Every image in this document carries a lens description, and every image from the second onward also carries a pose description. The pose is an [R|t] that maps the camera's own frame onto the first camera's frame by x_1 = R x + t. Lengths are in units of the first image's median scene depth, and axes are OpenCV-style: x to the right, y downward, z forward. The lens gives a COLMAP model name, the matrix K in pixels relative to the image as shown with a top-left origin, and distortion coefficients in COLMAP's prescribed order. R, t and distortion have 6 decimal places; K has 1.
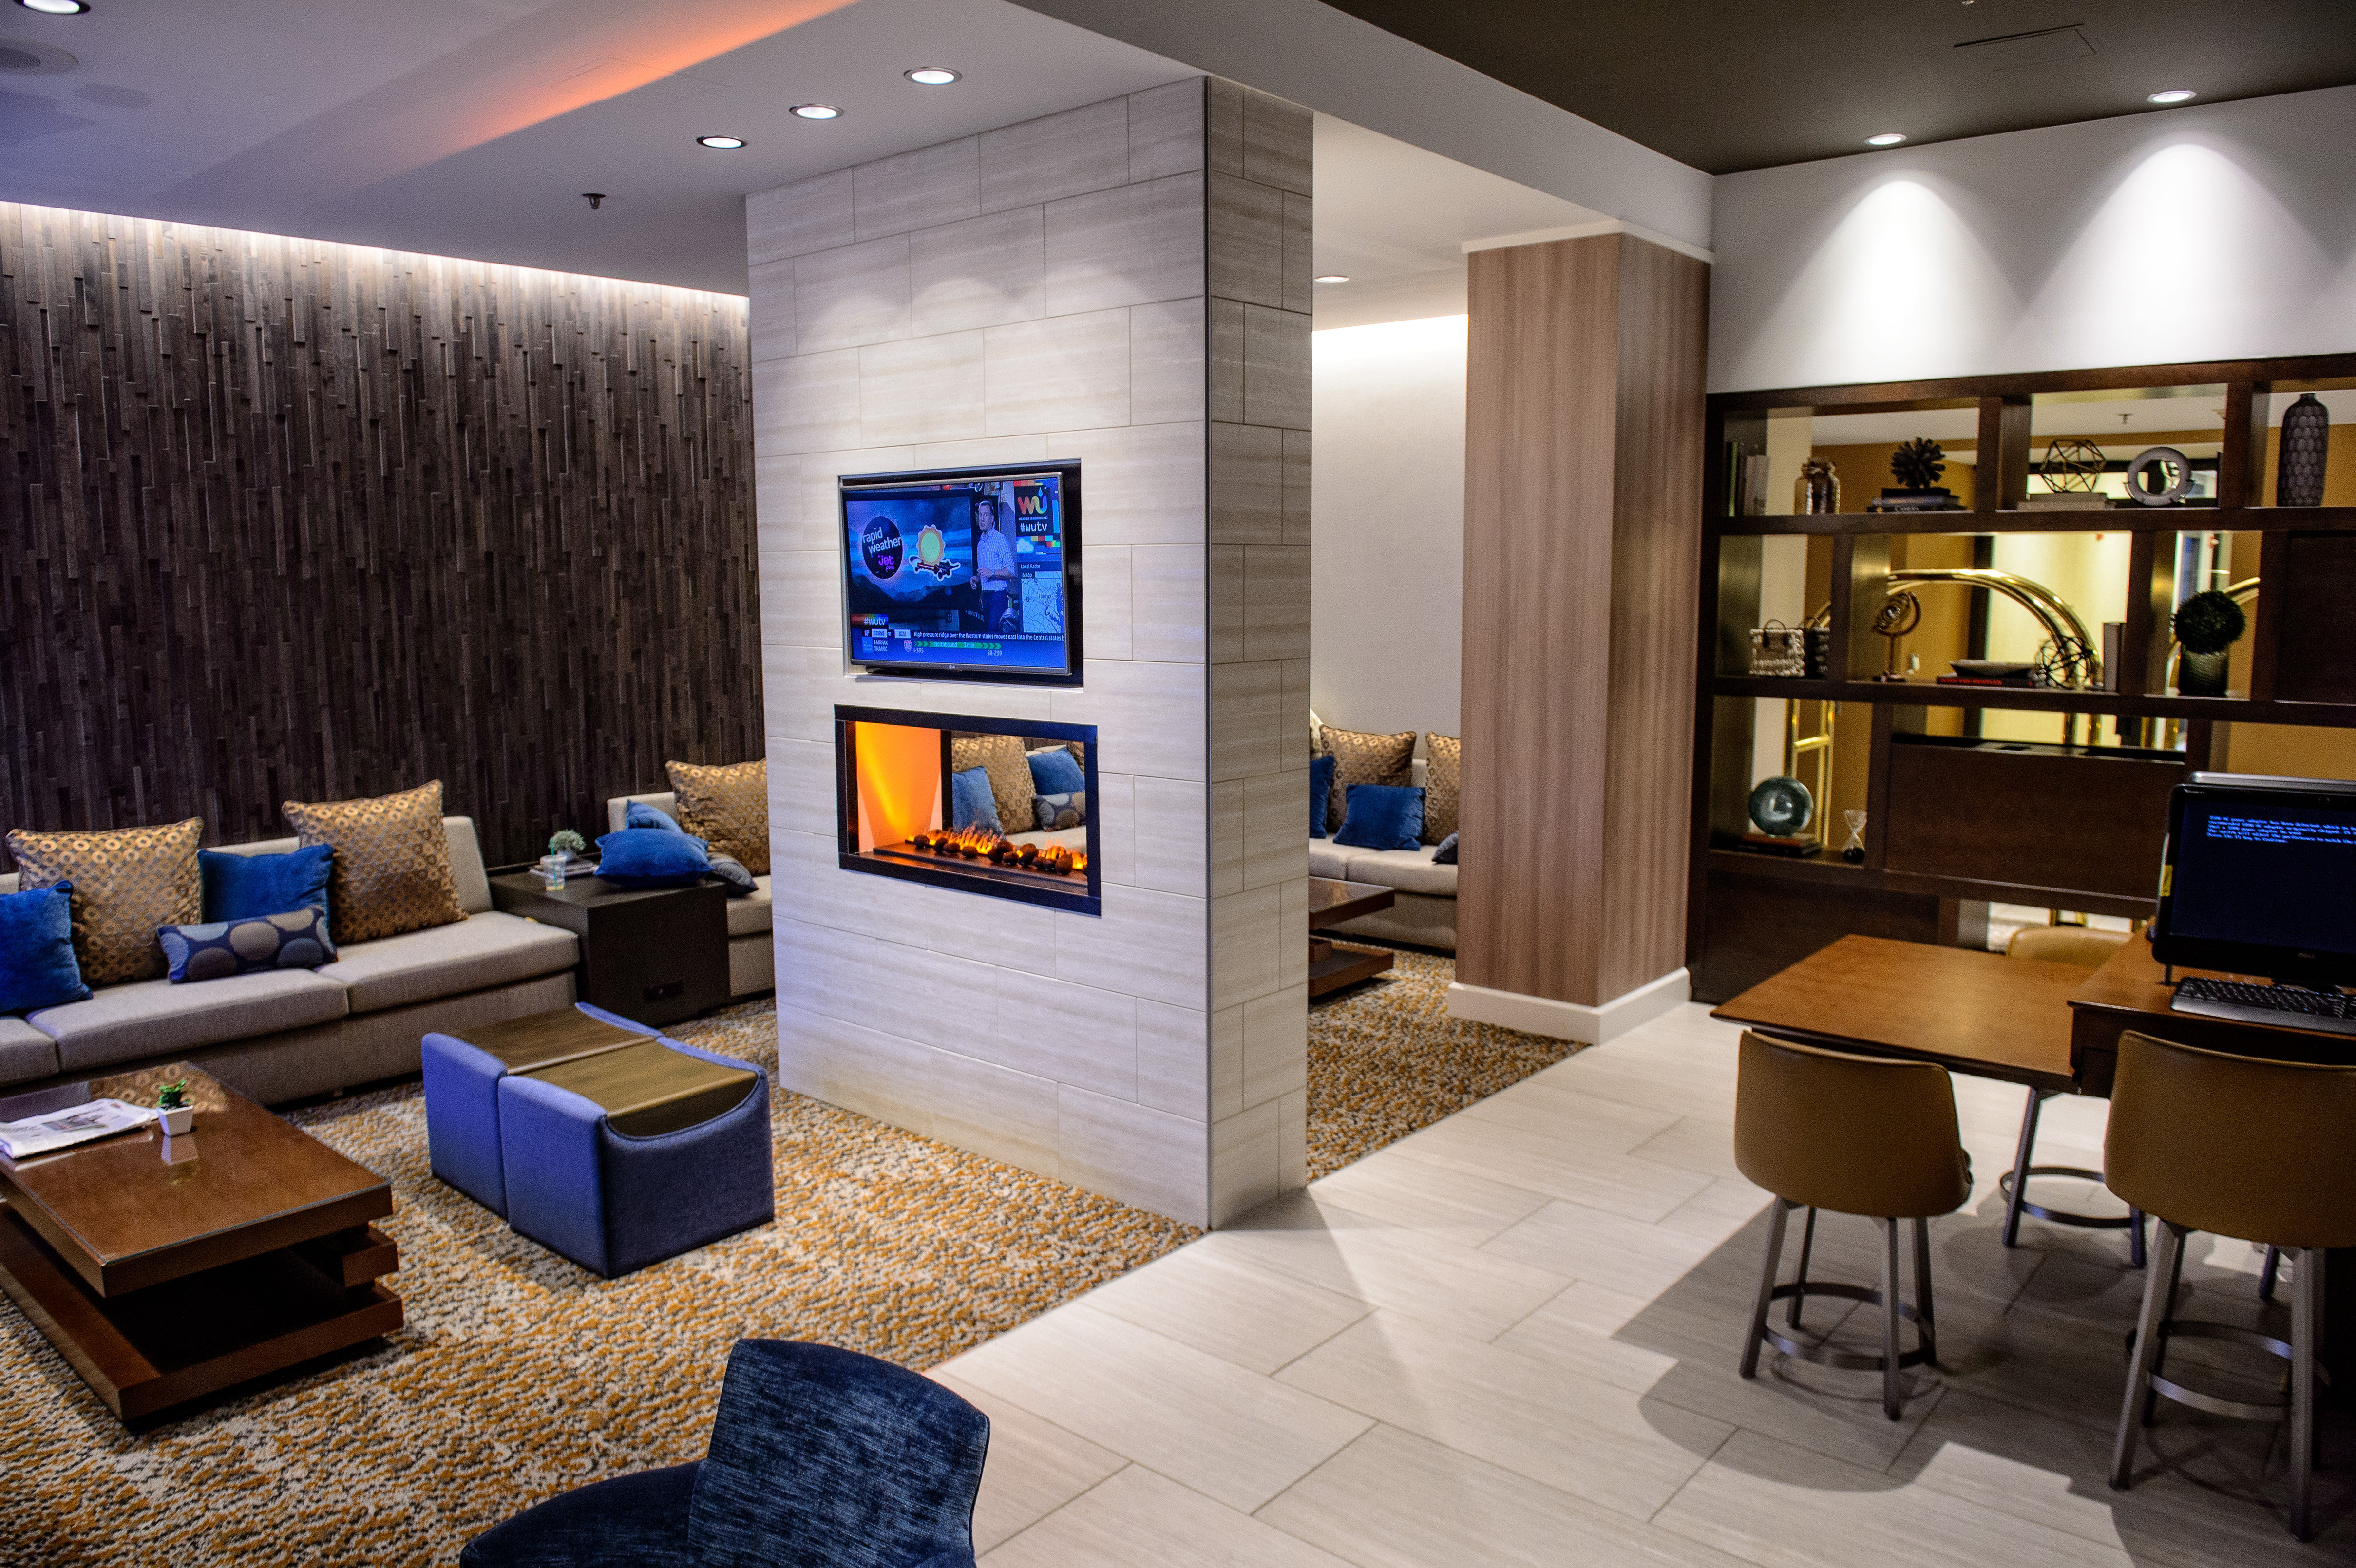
lens RADIAL K [[1672.3, 0, 1178.0], [0, 1672.3, 784.0], [0, 0, 1]] dist [-0.052307, -0.000623]
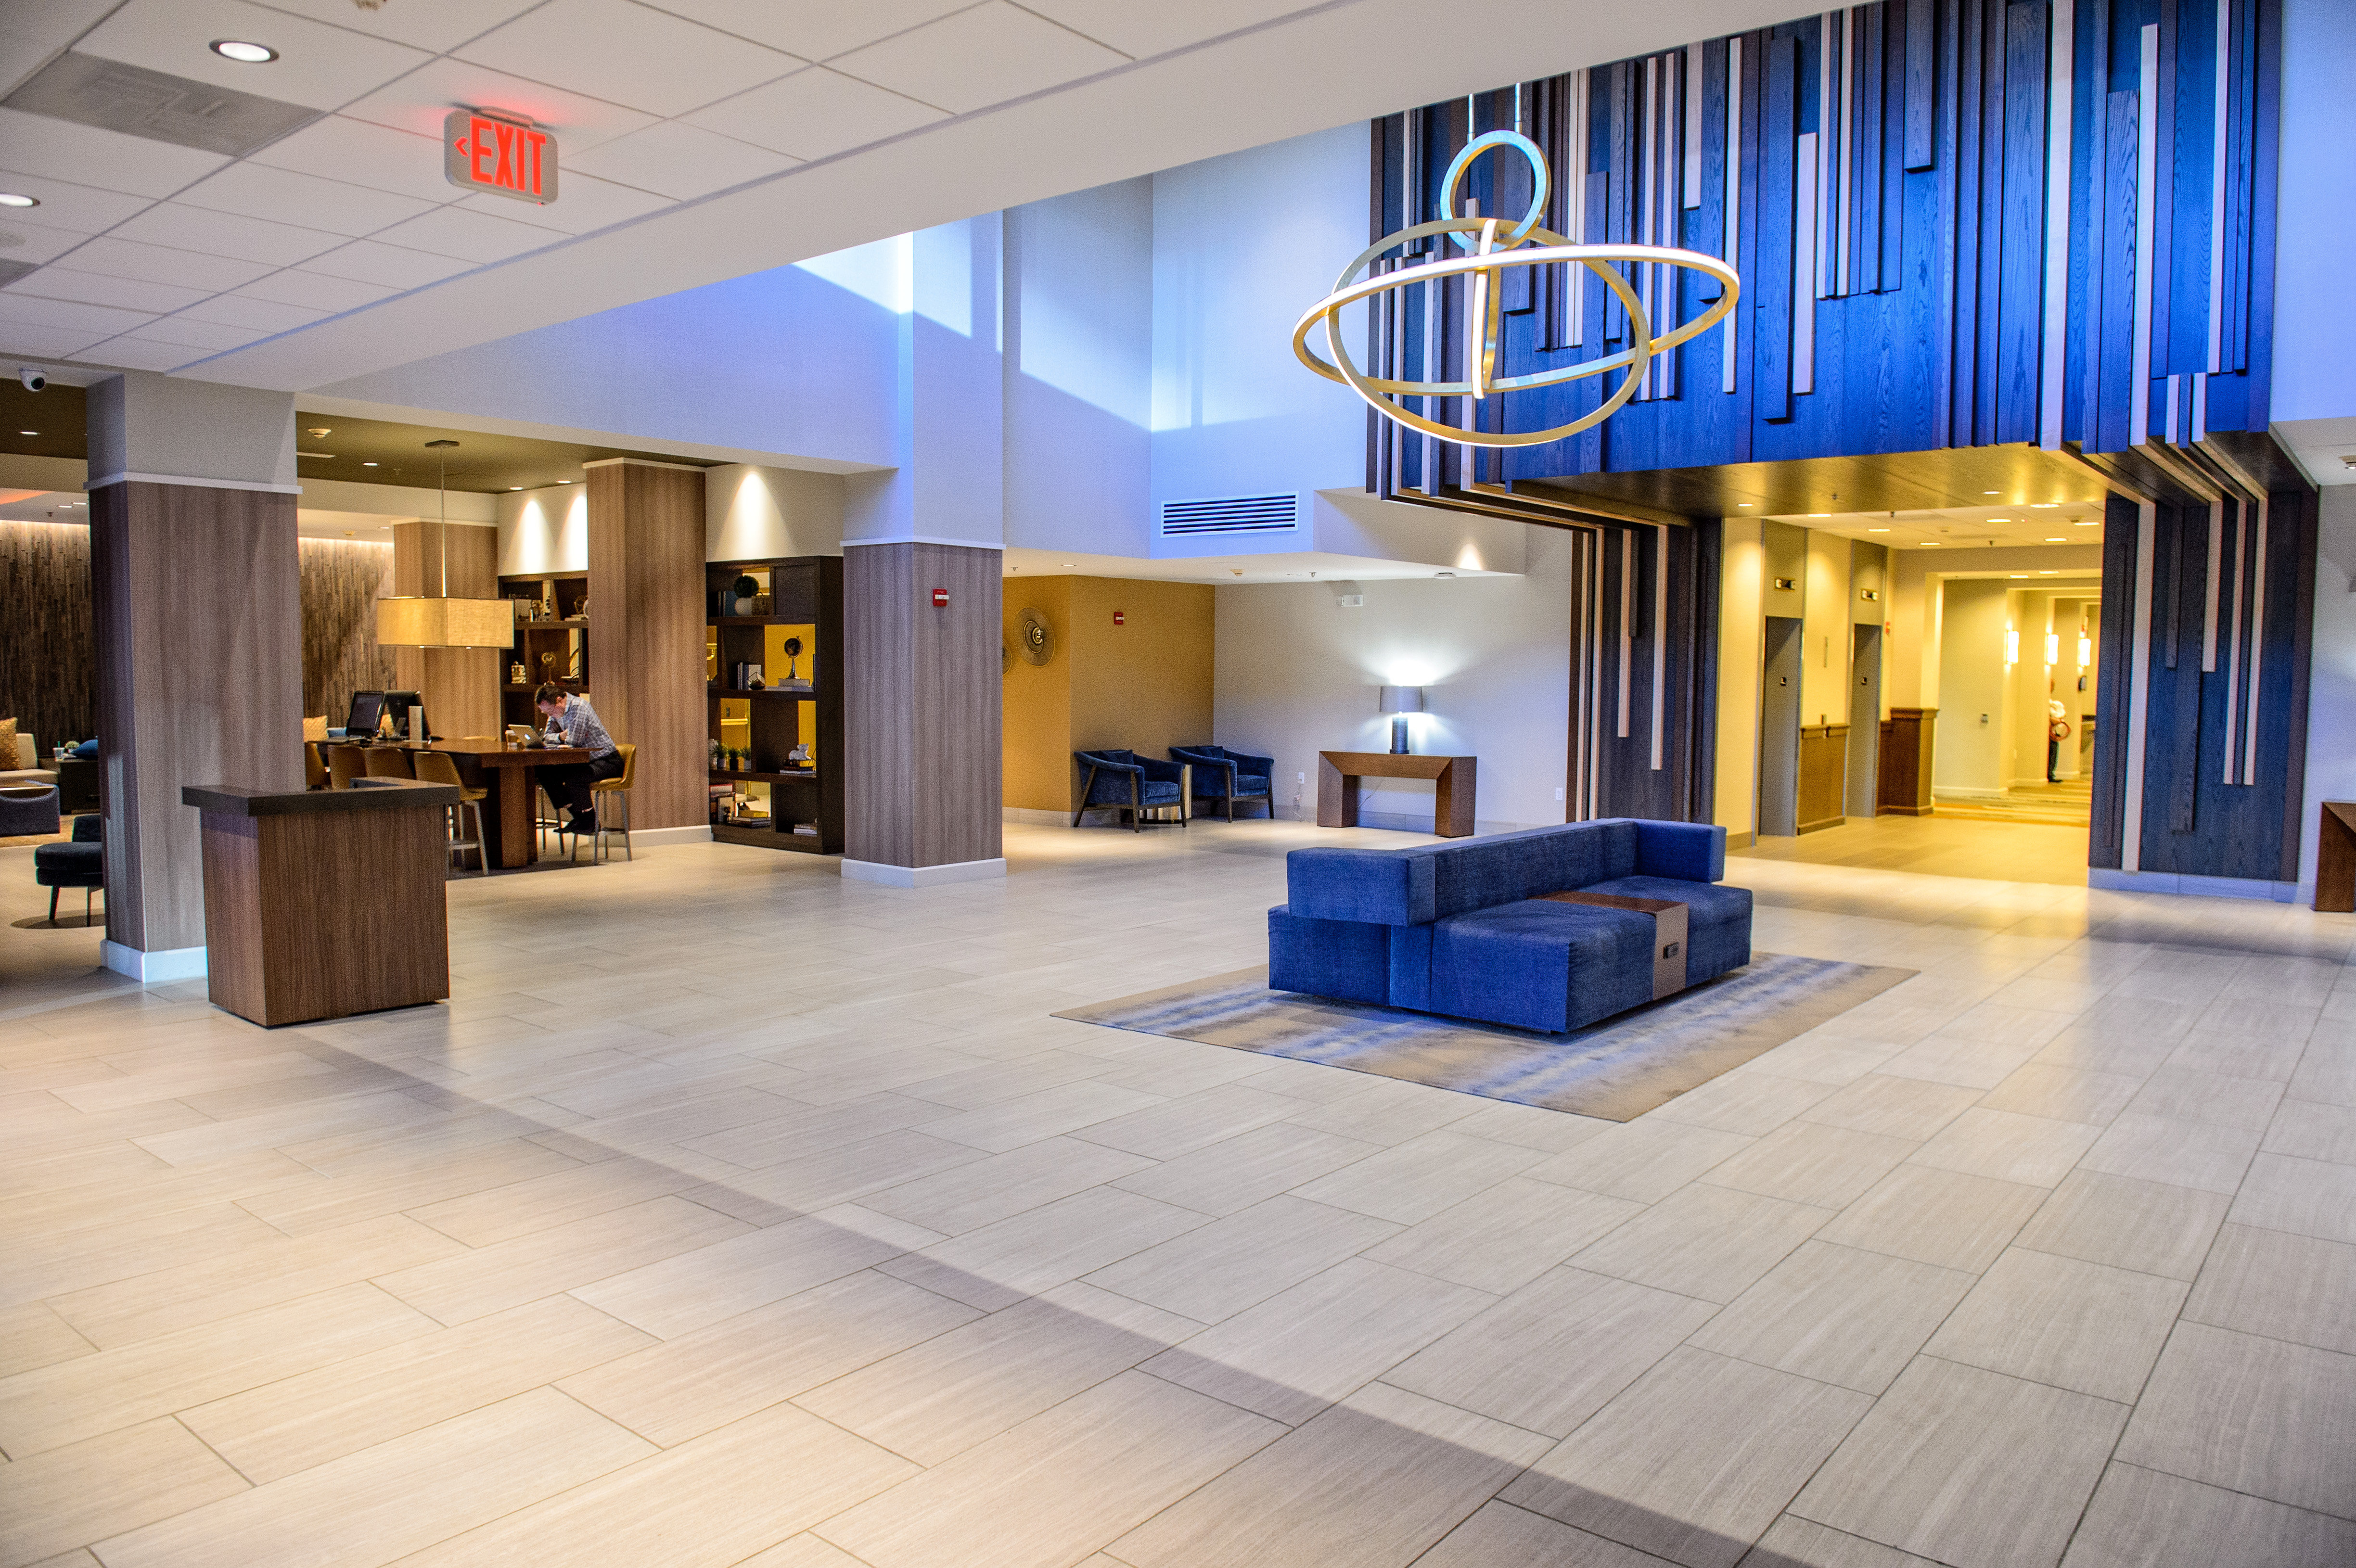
lens RADIAL K [[1611.9, 0, 1178.0], [0, 1611.9, 784.0], [0, 0, 1]] dist [-0.047657, -0.001827]
pose [[0.999865, 0.014614, 0.007513, 1.375393], [-0.014162, 0.998272, -0.057025, 0.217963], [-0.008334, 0.056911, 0.998344, -1.489768]]
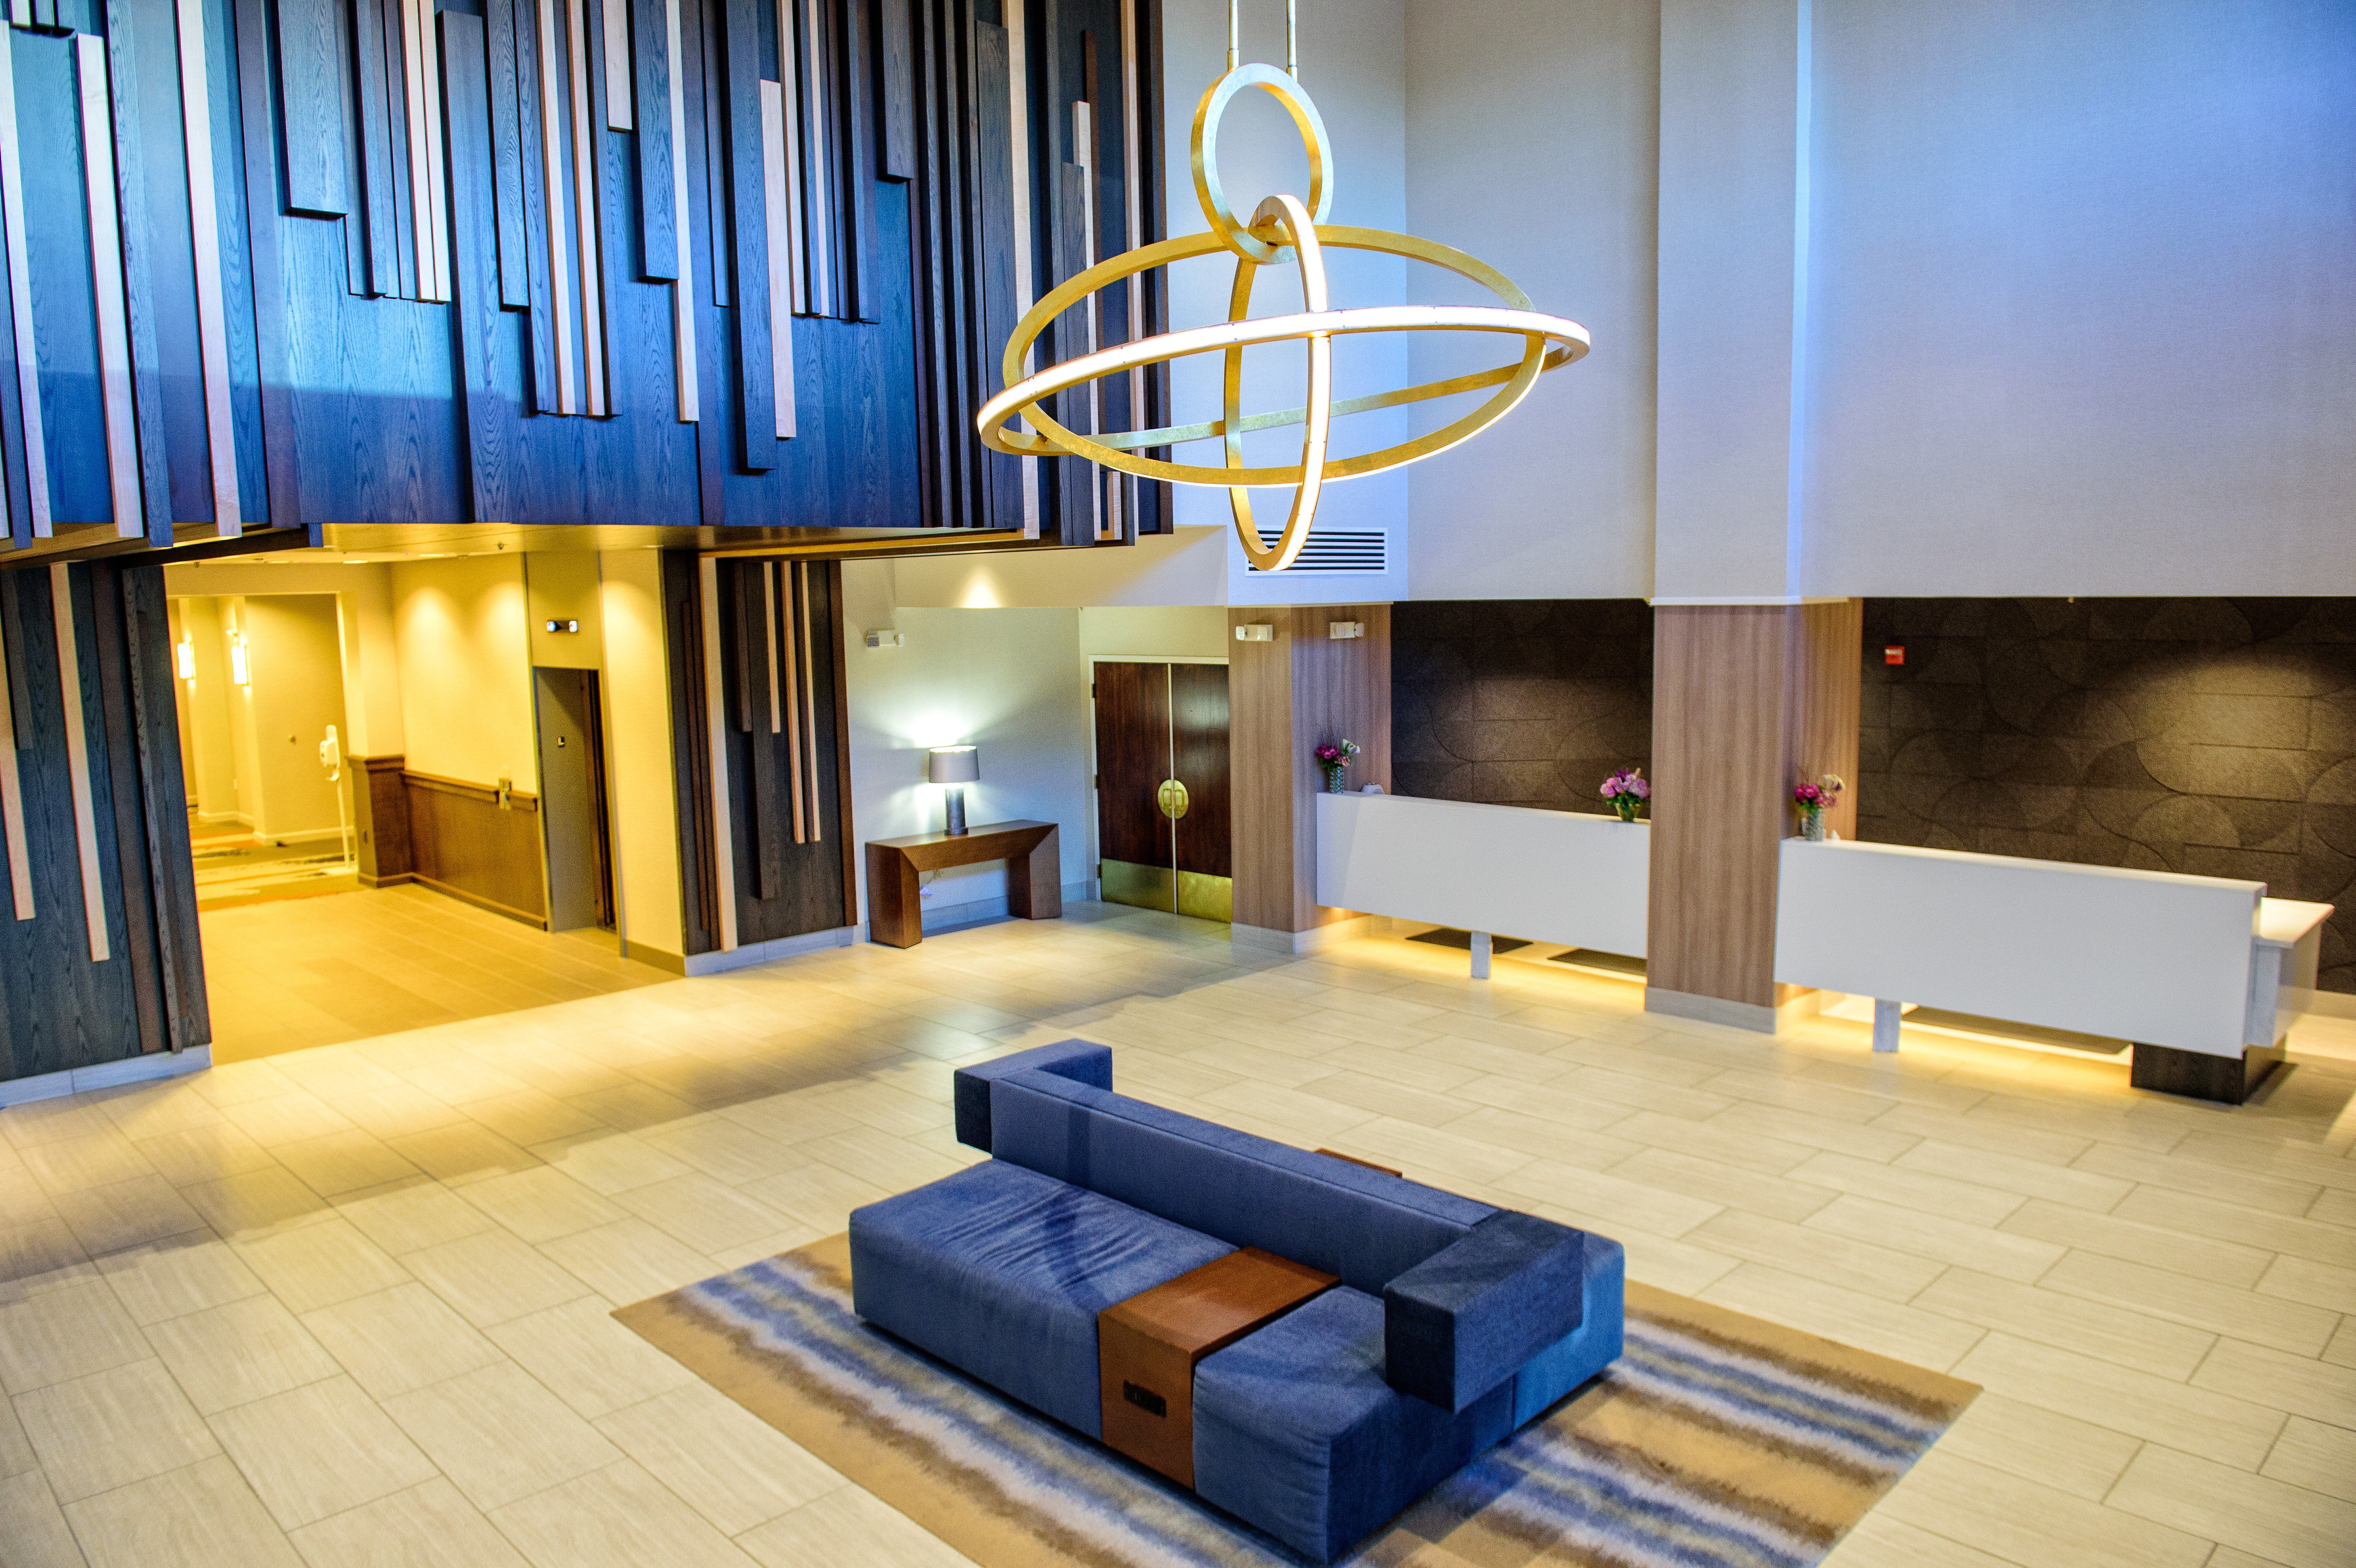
lens RADIAL K [[1597.2, 0, 1170.5], [0, 1597.2, 794.6], [0, 0, 1]] dist [-0.056475, 0.001388]
pose [[0.097589, -0.123121, 0.987582, 0.867547], [0.146084, 0.983342, 0.108157, -0.078886], [-0.984447, 0.133715, 0.113949, -0.373132]]
